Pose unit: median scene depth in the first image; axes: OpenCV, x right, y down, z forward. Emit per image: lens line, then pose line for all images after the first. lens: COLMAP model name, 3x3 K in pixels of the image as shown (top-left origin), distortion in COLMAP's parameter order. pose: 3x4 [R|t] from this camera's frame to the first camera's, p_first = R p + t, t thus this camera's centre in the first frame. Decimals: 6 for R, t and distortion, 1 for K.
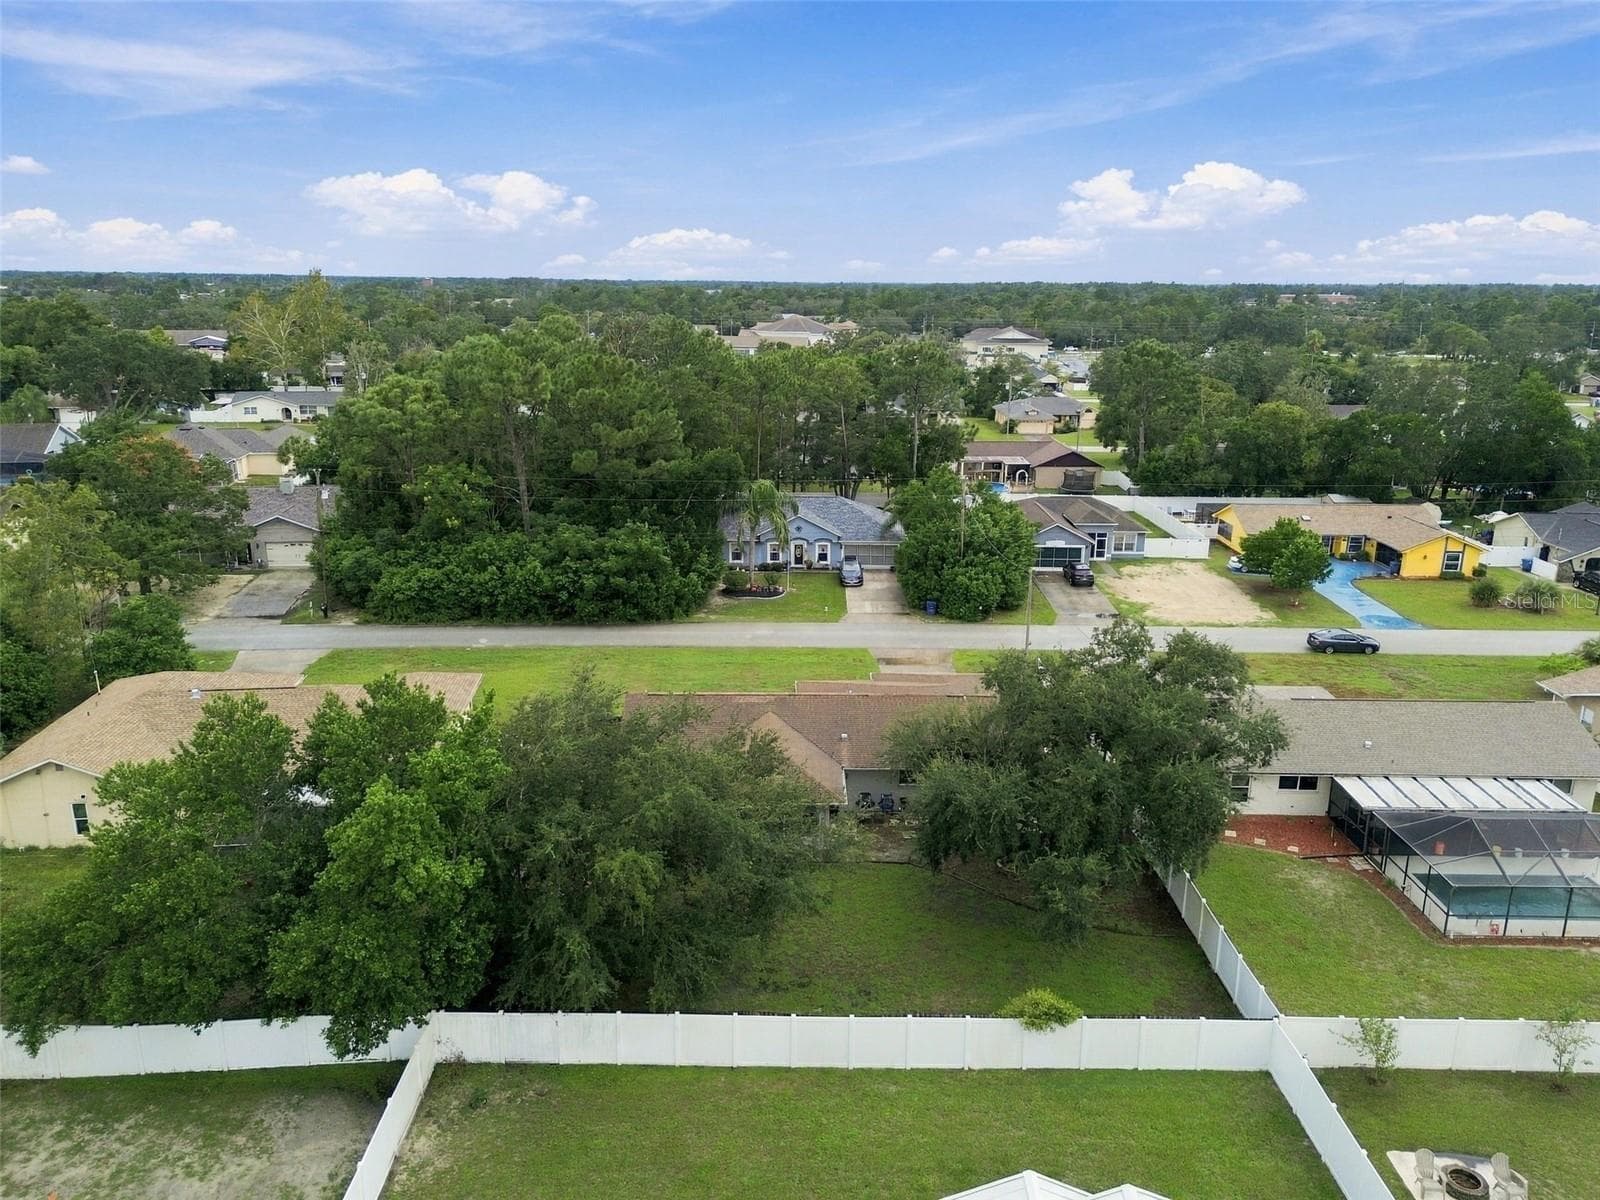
lens RADIAL K [[1152.7, 0, 798.6], [0, 1152.7, 607.3], [0, 0, 1]] dist [0.057954, -0.003432]
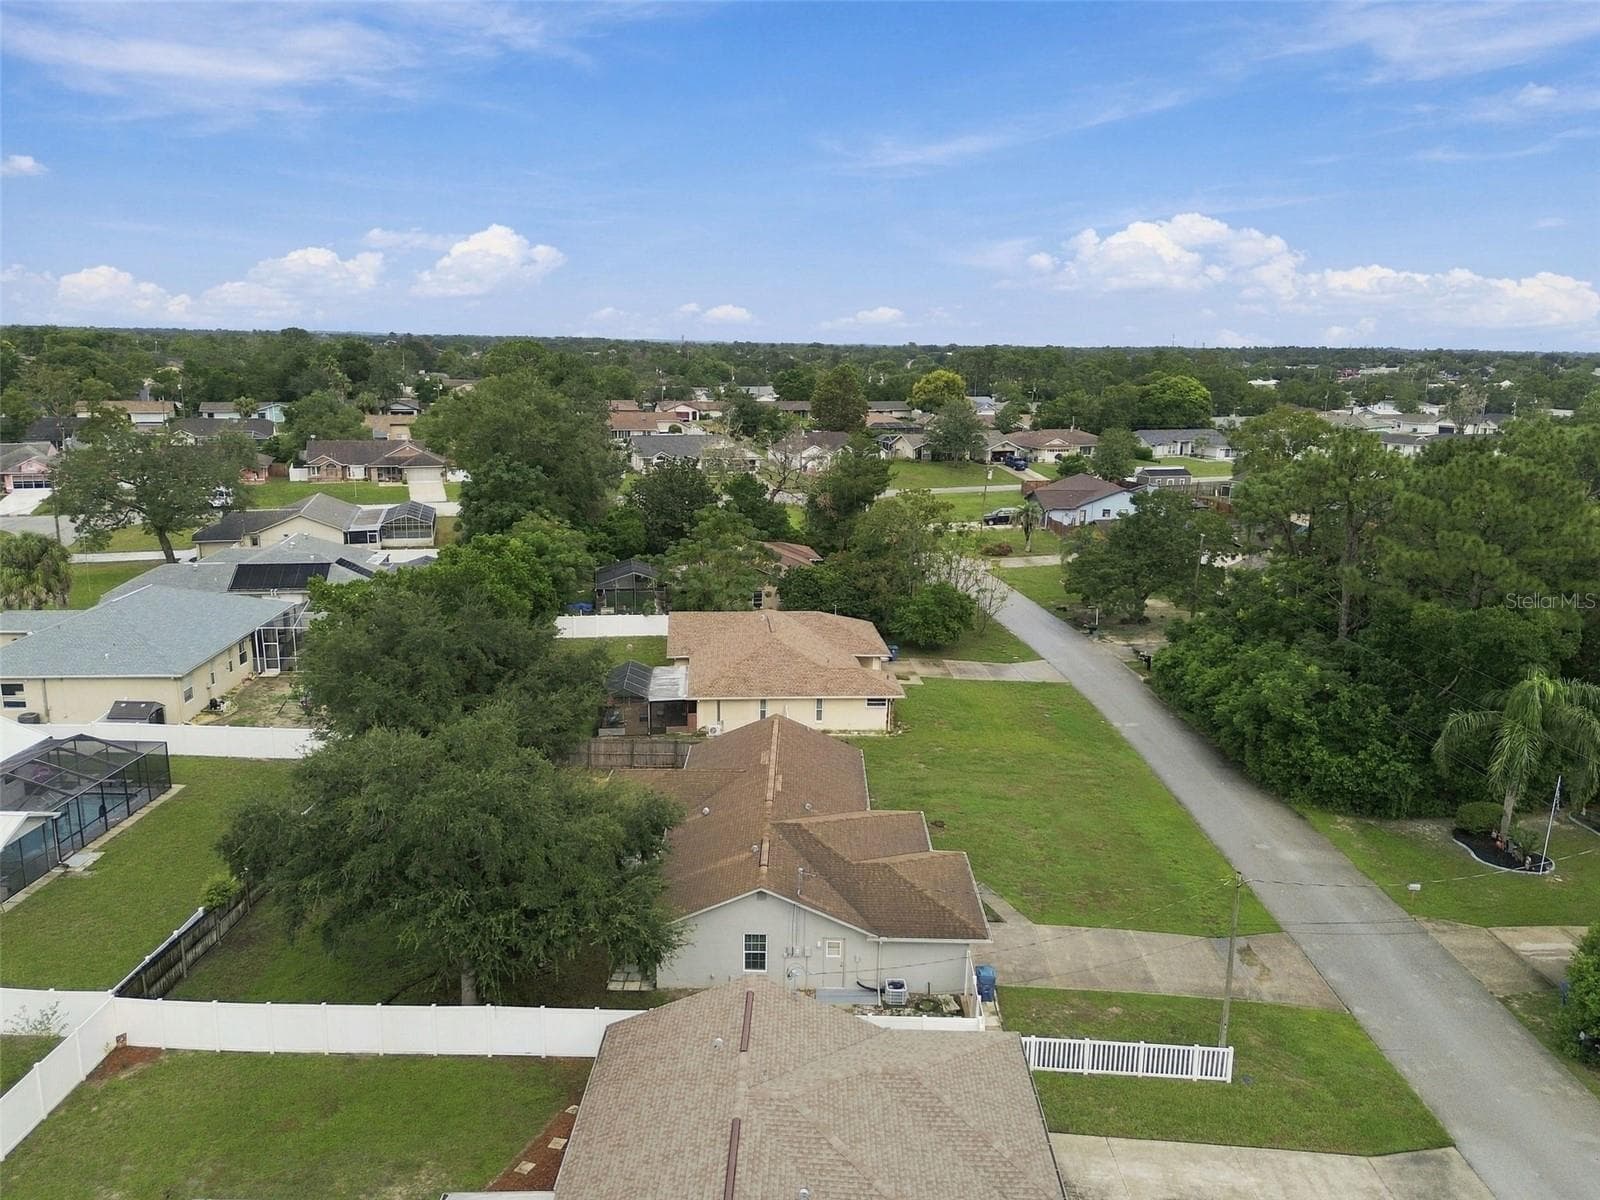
lens RADIAL K [[1152.7, 0, 798.6], [0, 1152.7, 607.3], [0, 0, 1]] dist [0.057954, -0.003432]
pose [[-0.019033, 0.218941, -0.975552, 0.601398], [-0.290773, 0.932342, 0.214916, -0.174431], [0.956603, 0.287755, 0.045916, 0.619342]]
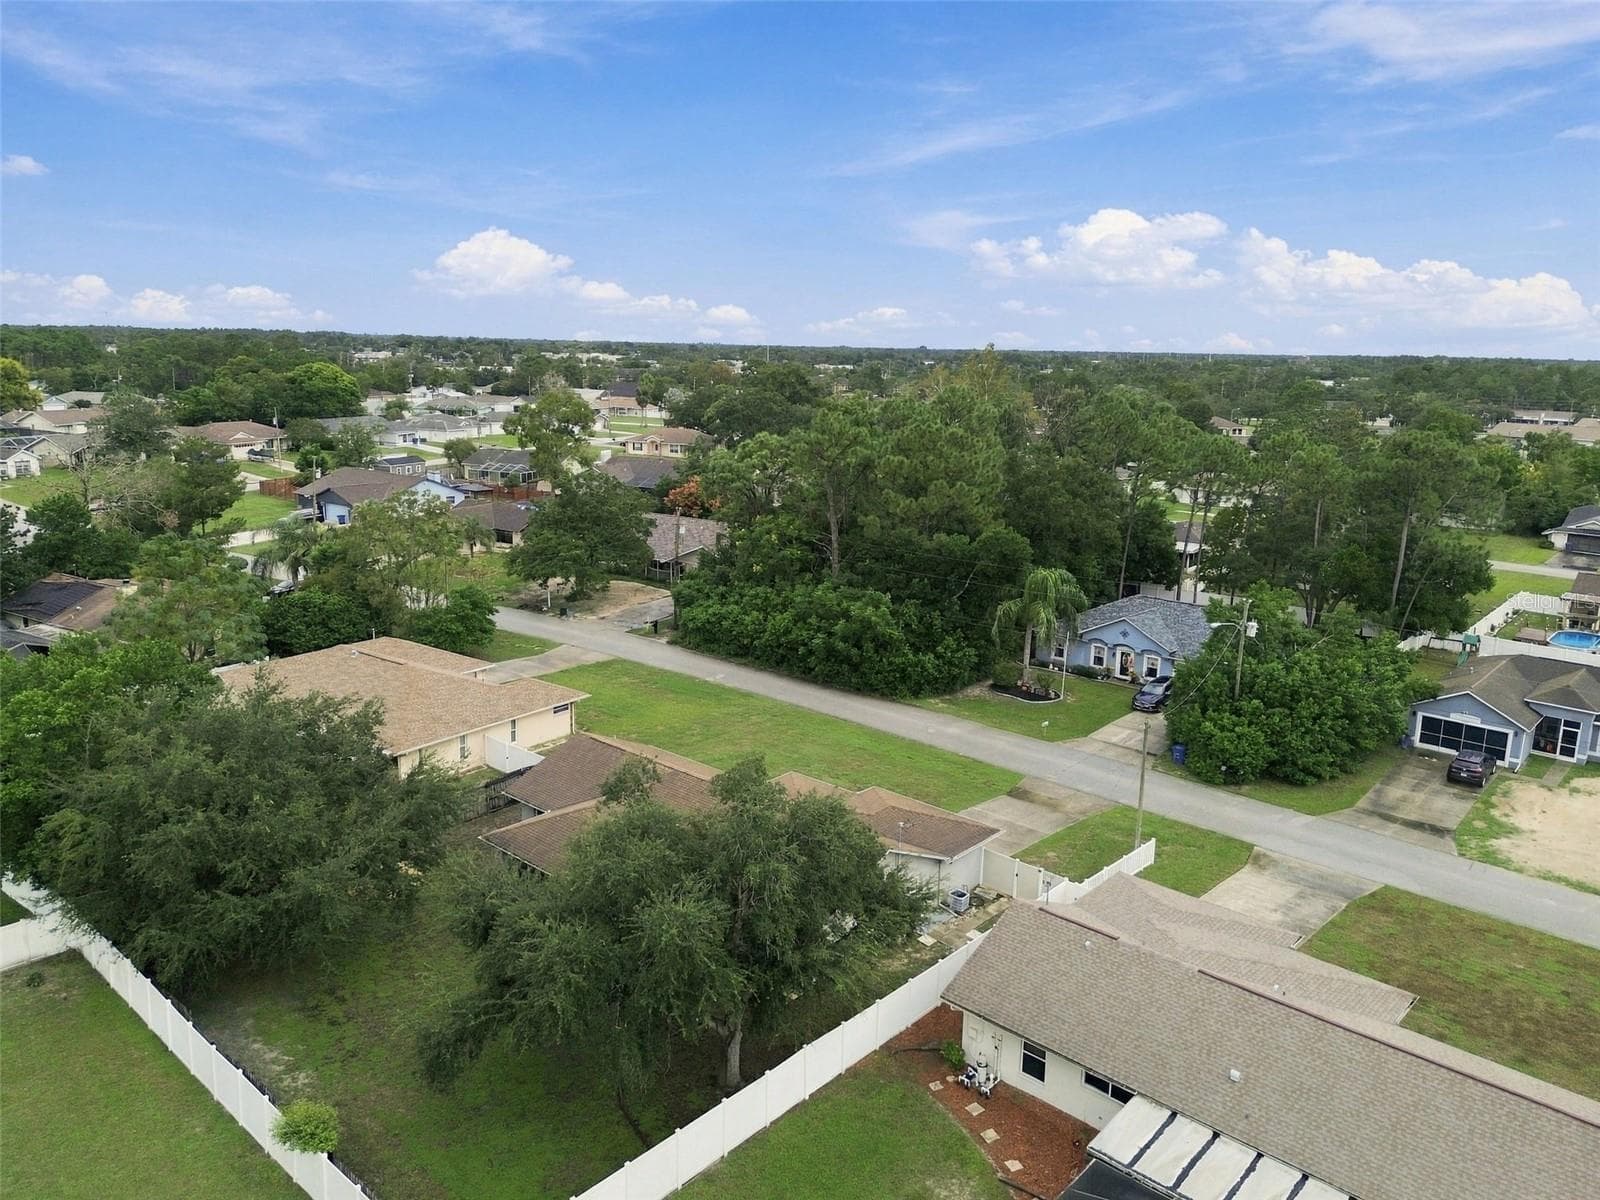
lens RADIAL K [[1152.7, 0, 798.6], [0, 1152.7, 607.3], [0, 0, 1]] dist [0.057954, -0.003432]
pose [[0.735823, 0.157343, -0.658641, 0.442496], [-0.197360, 0.980236, 0.013683, -0.059030], [0.647776, 0.119921, 0.752333, 0.219660]]
